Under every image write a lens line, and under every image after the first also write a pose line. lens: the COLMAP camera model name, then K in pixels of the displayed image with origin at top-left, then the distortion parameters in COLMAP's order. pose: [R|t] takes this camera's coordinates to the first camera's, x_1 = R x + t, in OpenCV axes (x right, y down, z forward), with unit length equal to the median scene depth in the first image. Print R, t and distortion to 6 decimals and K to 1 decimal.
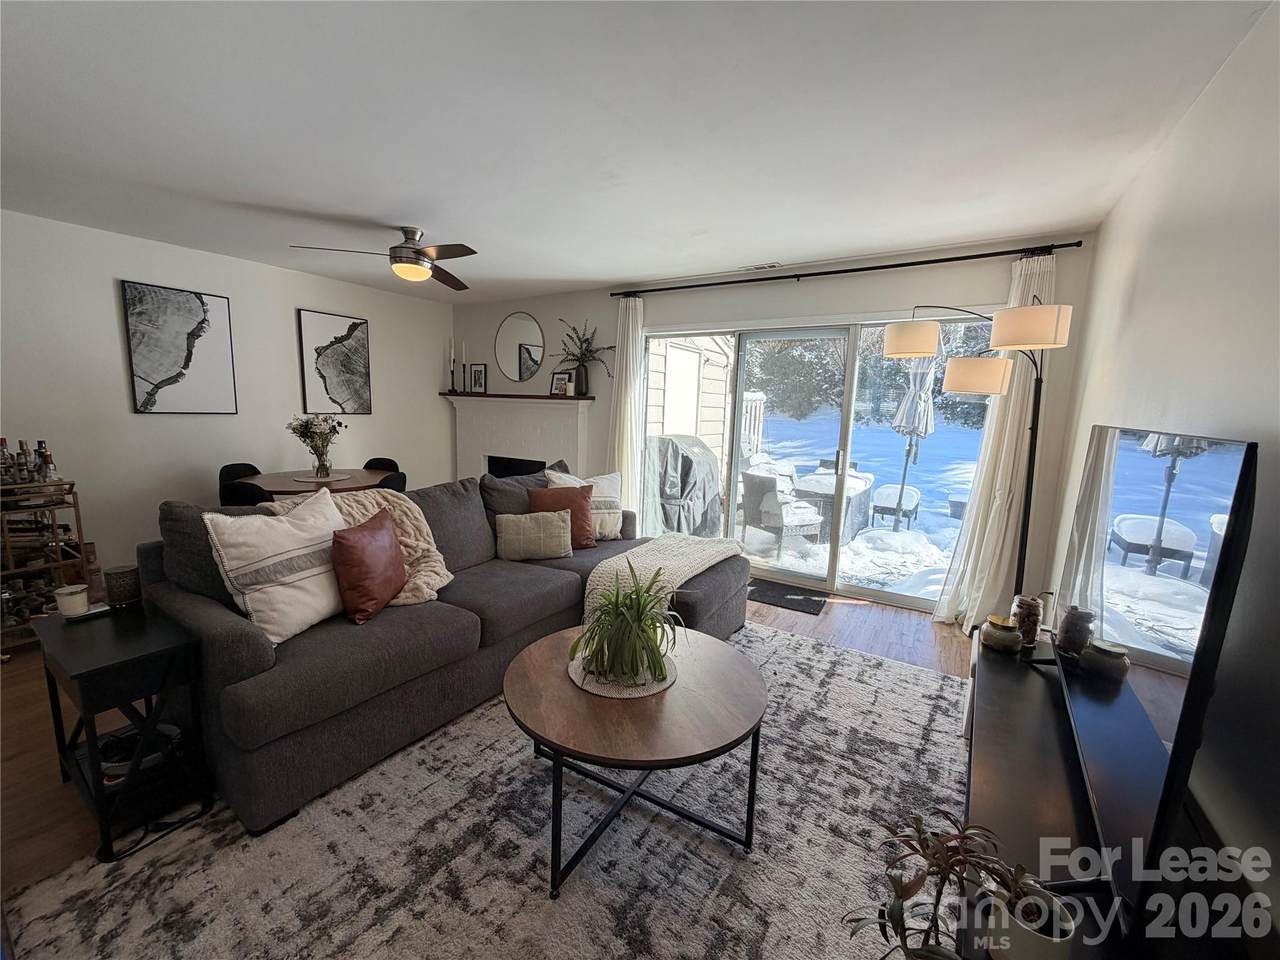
lens RADIAL K [[517.1, 0, 641.2], [0, 517.1, 480.9], [0, 0, 1]] dist [-0.000944, -0.000365]
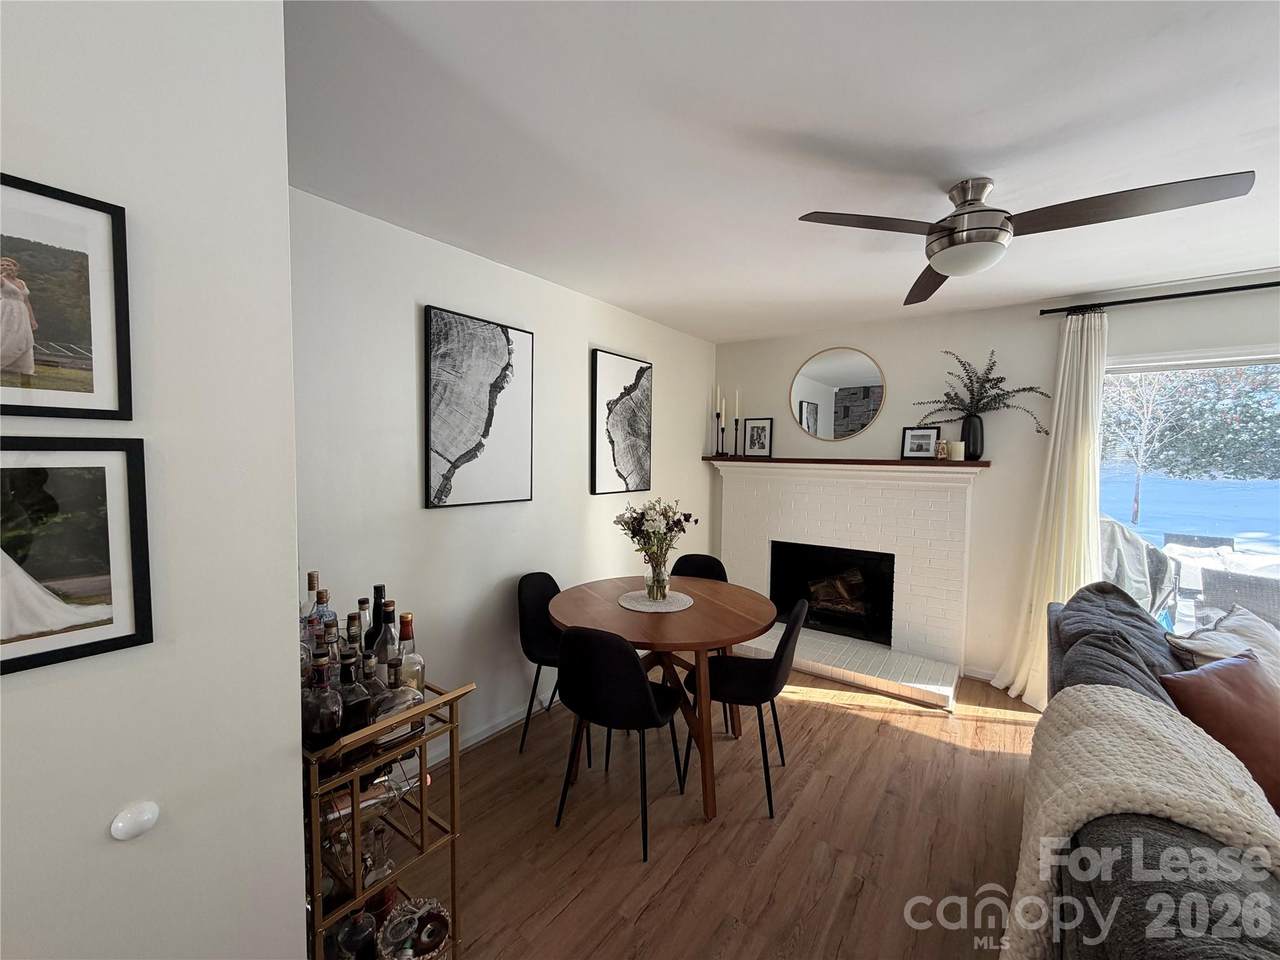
lens RADIAL K [[517.1, 0, 638.5], [0, 517.1, 482.8], [0, 0, 1]] dist [-0.000944, -0.000365]
pose [[0.996954, -0.016732, -0.076179, -0.530928], [0.009756, 0.995799, -0.091040, -0.080295], [0.077382, 0.090020, 0.992929, 0.301912]]
